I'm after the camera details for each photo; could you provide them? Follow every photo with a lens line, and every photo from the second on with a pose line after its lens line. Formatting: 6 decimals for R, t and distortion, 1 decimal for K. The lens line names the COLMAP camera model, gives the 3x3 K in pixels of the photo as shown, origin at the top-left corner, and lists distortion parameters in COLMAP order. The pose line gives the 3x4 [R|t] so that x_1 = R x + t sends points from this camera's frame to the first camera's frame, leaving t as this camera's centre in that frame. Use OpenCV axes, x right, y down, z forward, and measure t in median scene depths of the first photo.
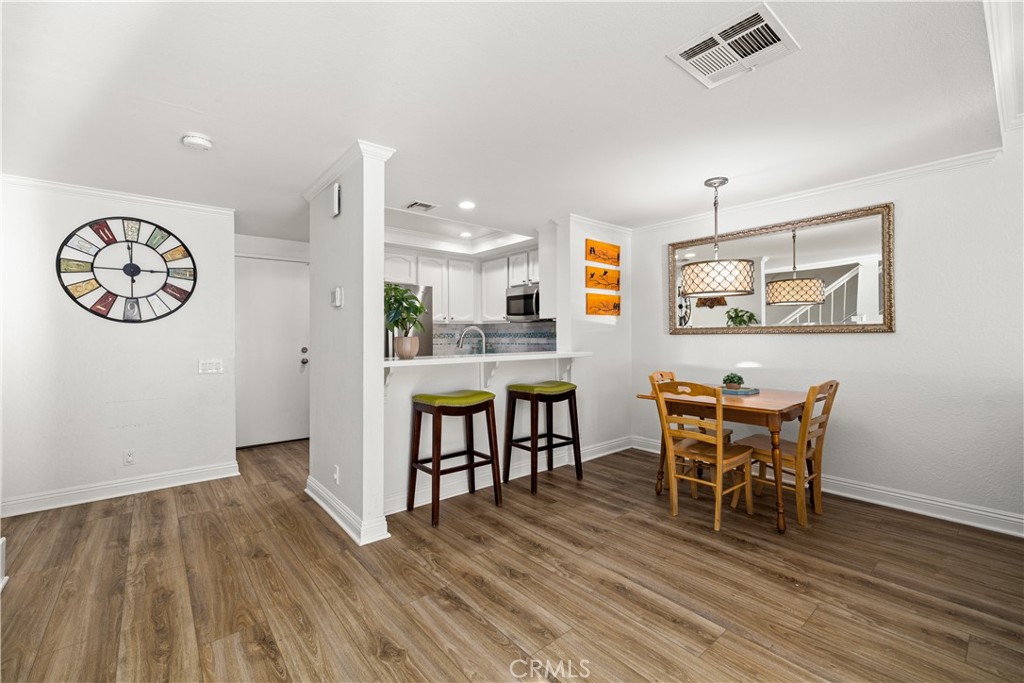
lens RADIAL K [[433.8, 0, 509.1], [0, 433.8, 331.2], [0, 0, 1]] dist [0.001512, 0.000544]
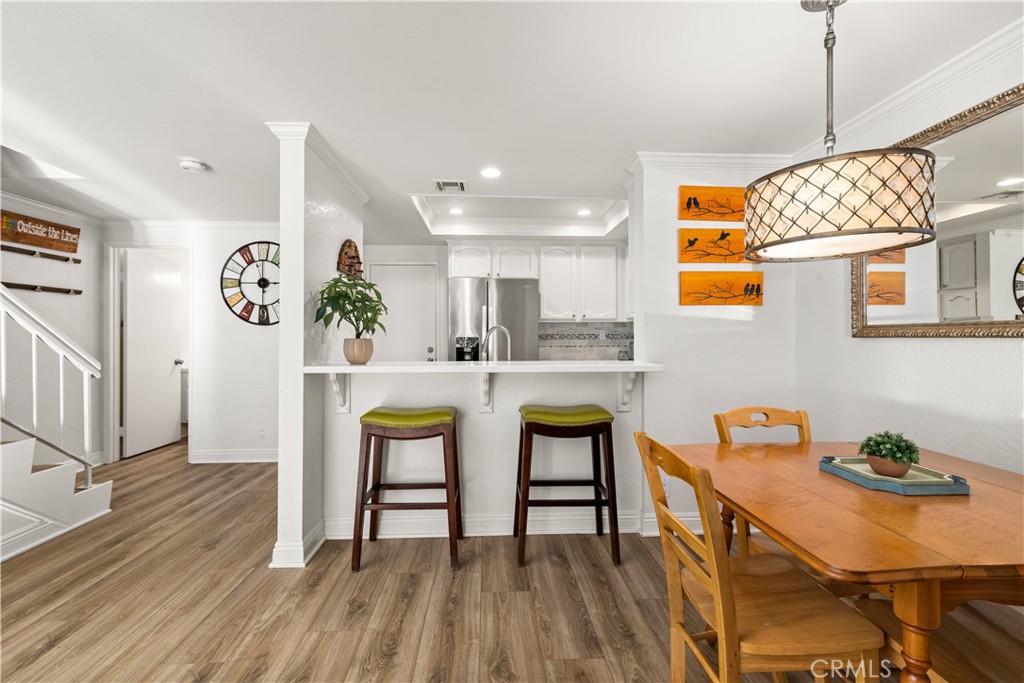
lens RADIAL K [[436.2, 0, 507.3], [0, 436.2, 331.9], [0, 0, 1]] dist [0.002056, 0.000234]
pose [[0.798323, -0.000521, -0.602230, 0.463301], [0.002110, 0.999996, 0.001932, -0.001298], [0.602226, -0.002813, 0.798320, 0.433107]]
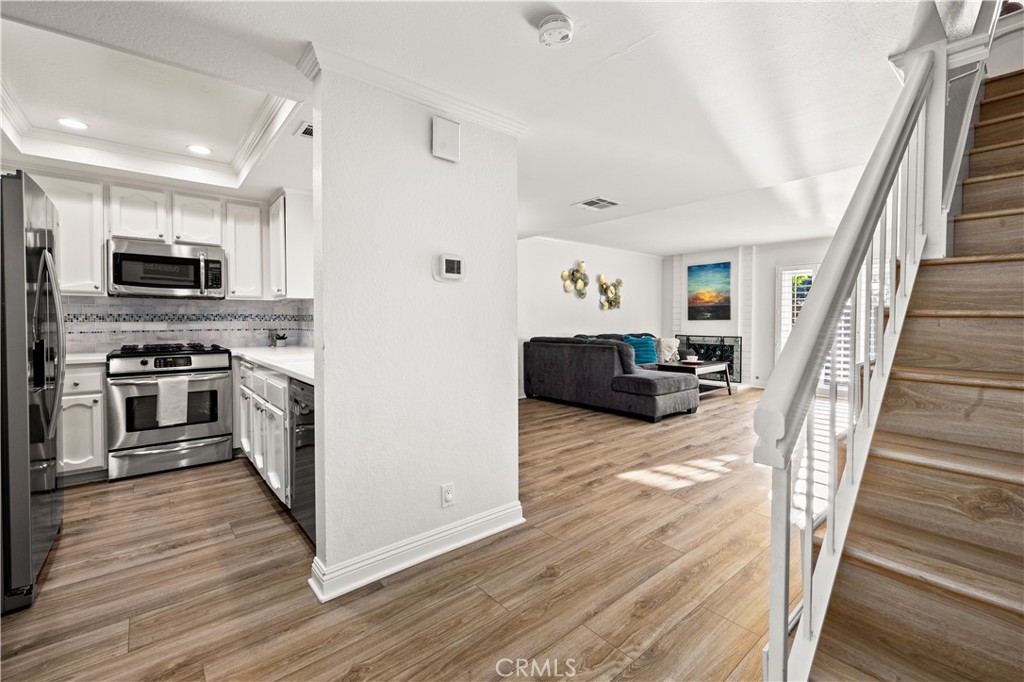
lens RADIAL K [[436.2, 0, 507.3], [0, 436.2, 331.4], [0, 0, 1]] dist [0.002056, 0.000234]
pose [[-0.004690, -0.021010, 0.999768, -1.038584], [-0.009419, 0.999736, 0.020965, 0.018190], [-0.999945, -0.009318, -0.004887, 0.799469]]
